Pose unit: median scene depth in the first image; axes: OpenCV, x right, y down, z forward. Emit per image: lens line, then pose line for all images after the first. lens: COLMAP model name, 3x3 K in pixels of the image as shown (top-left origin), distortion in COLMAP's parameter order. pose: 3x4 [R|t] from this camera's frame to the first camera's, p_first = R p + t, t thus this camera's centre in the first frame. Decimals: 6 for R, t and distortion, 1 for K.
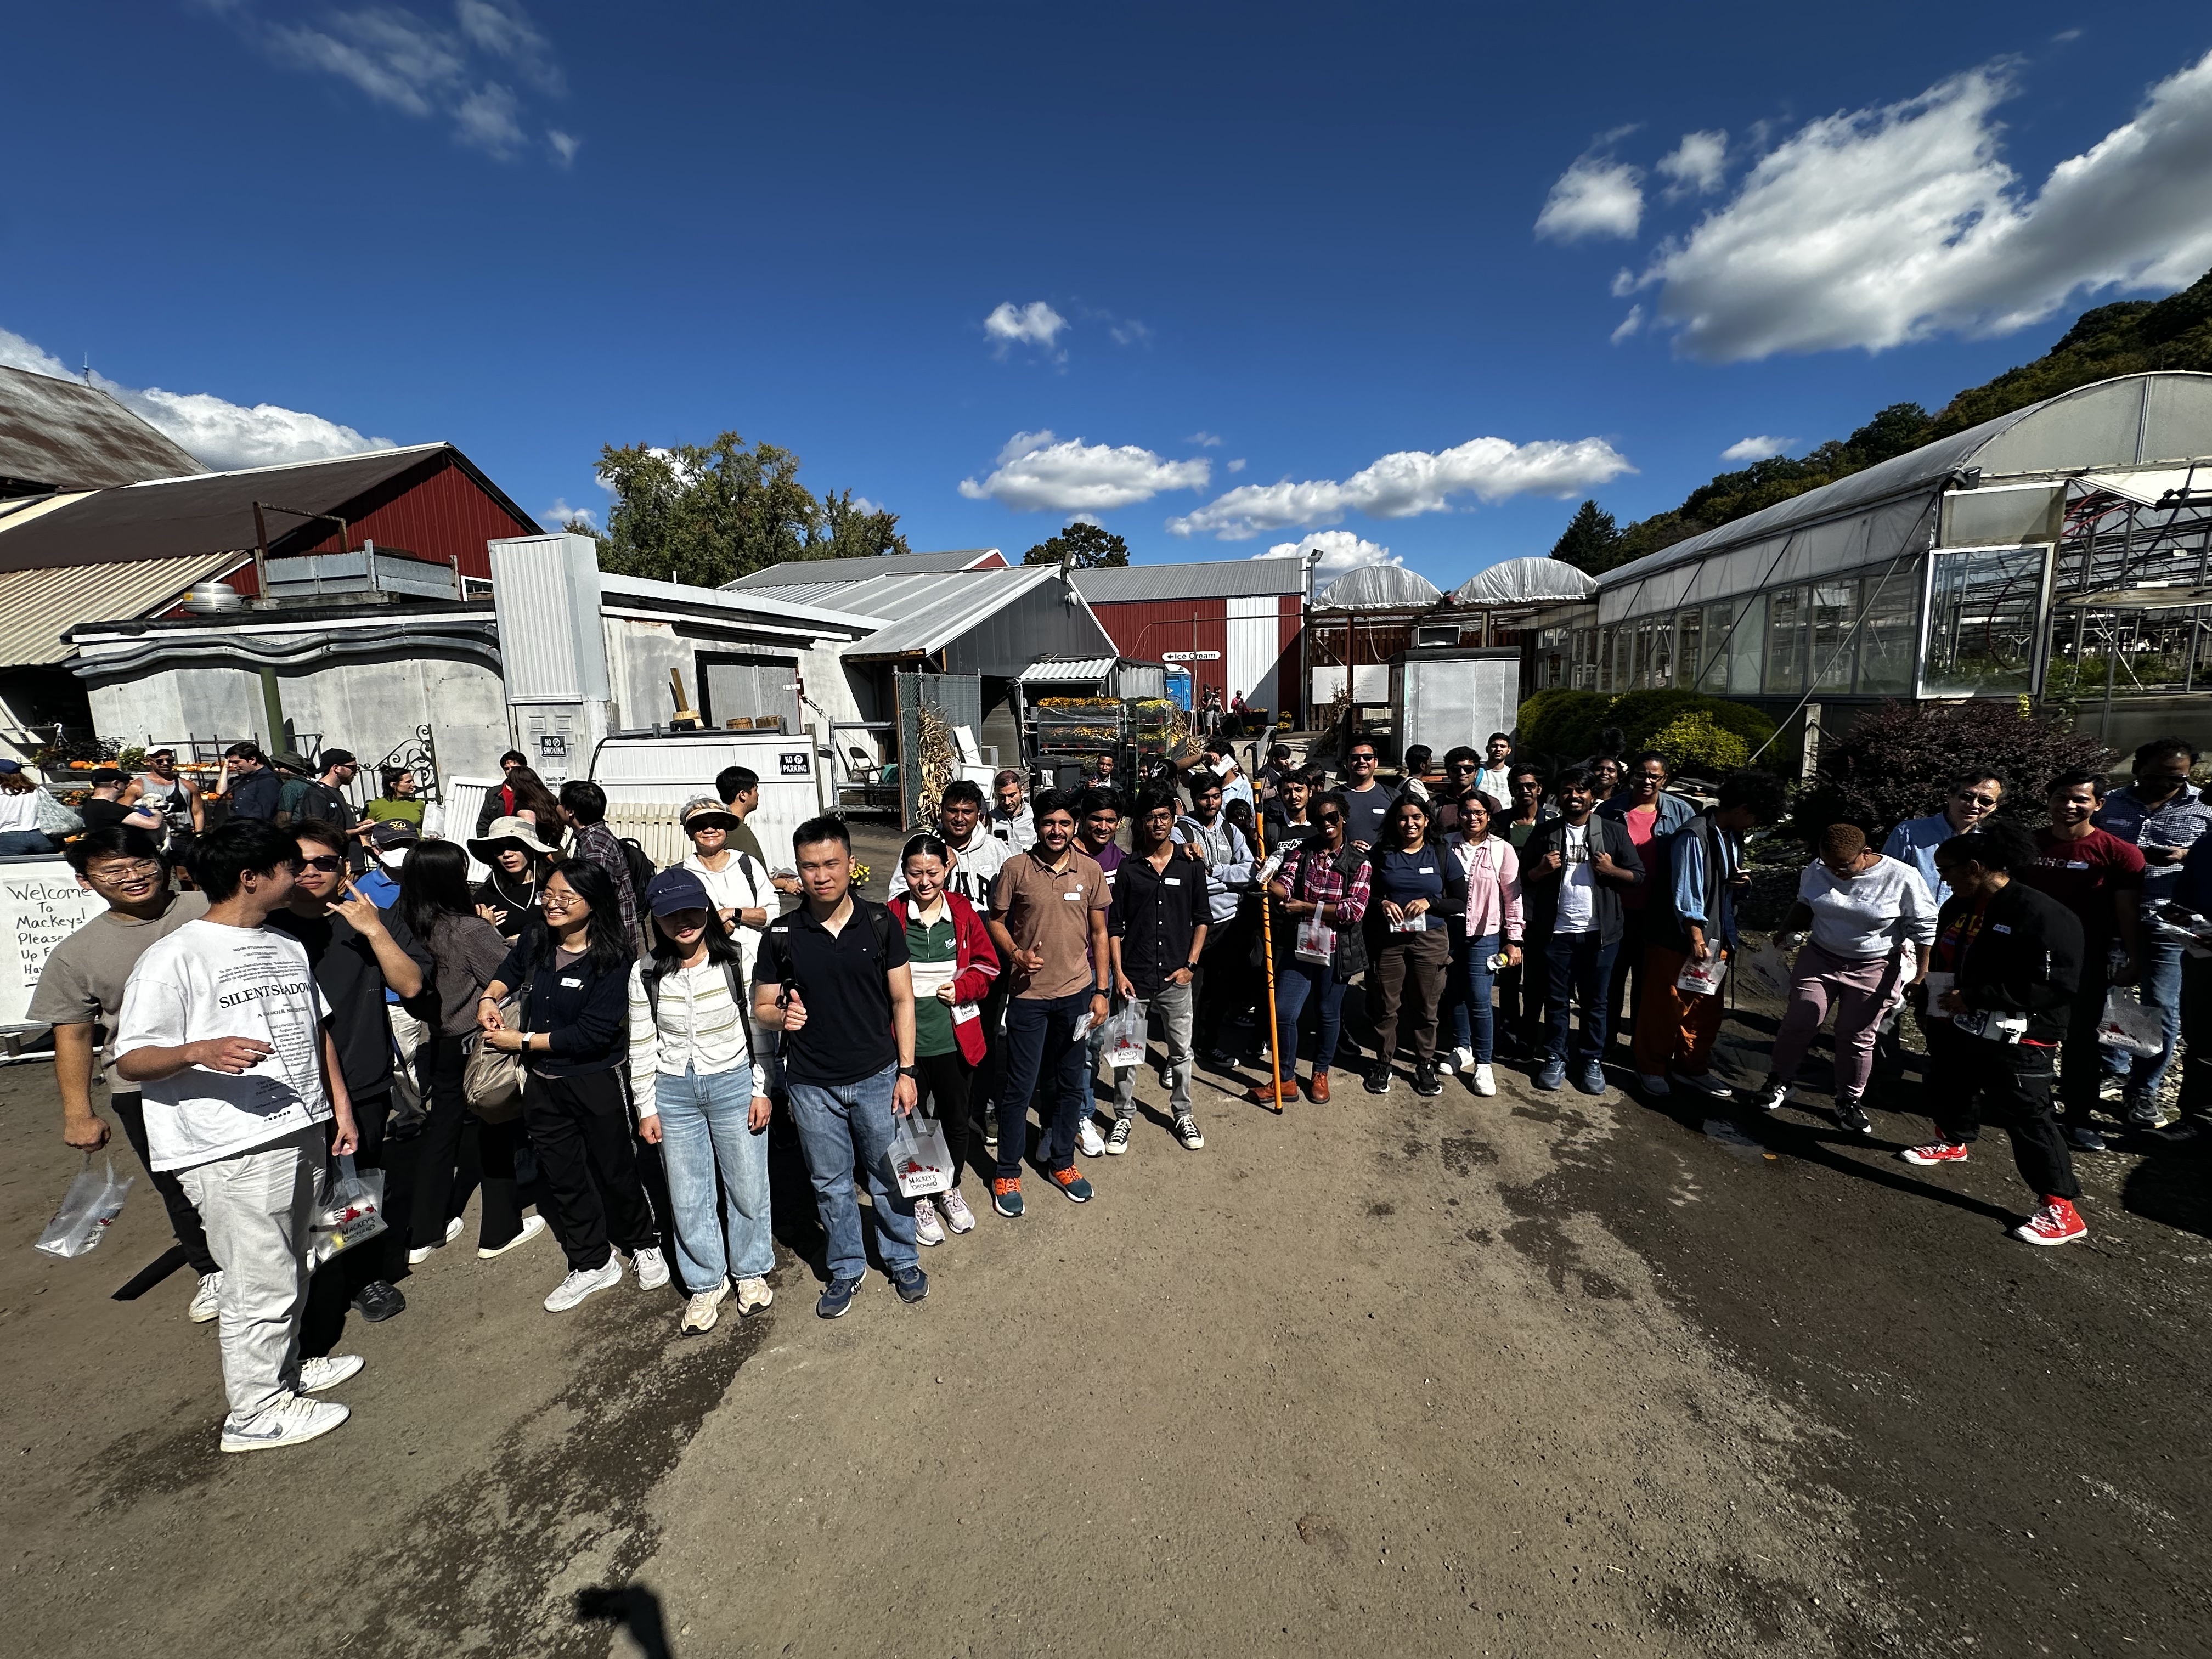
lens RADIAL K [[871.3, 0, 1106.0], [0, 871.3, 829.5], [0, 0, 1]] dist [-0.001691, -0.000036]
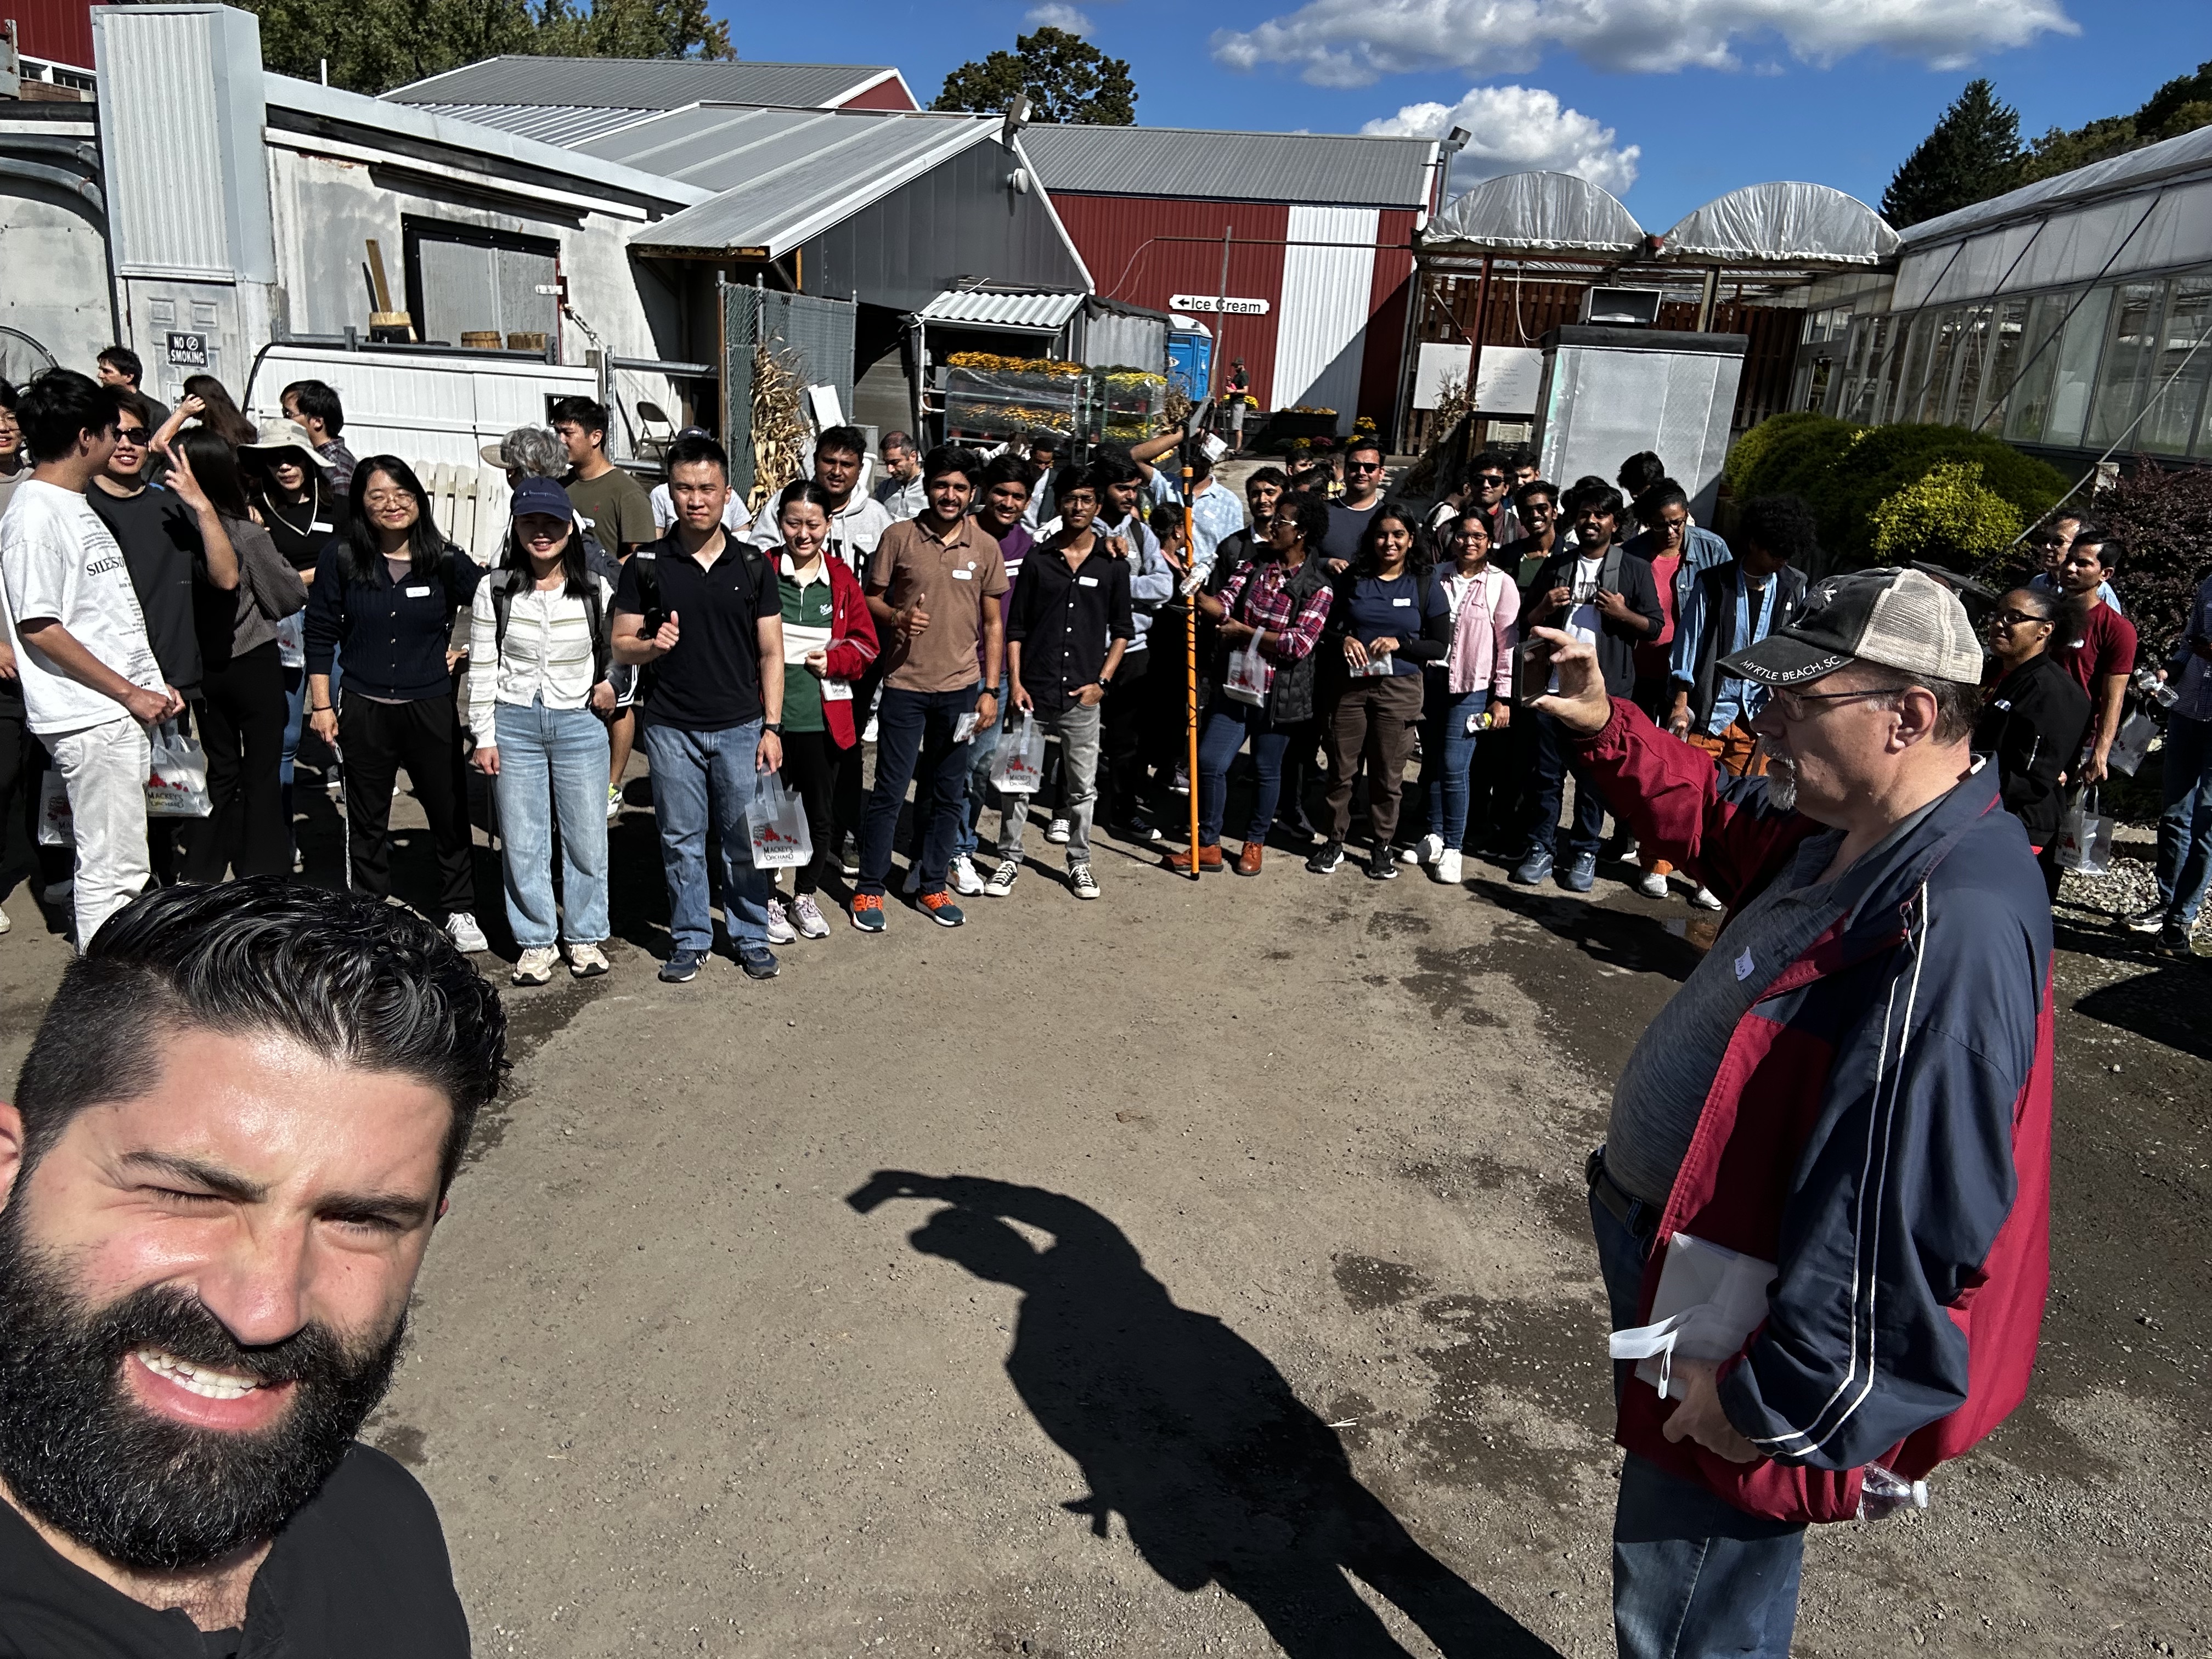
lens RADIAL K [[1496.9, 0, 1102.3], [0, 1496.9, 840.5], [0, 0, 1]] dist [0.097393, -0.133523]
pose [[0.995843, 0.079989, 0.043572, 0.019953], [-0.085652, 0.985098, 0.149153, 0.037223], [-0.030992, -0.152265, 0.987854, -0.190433]]
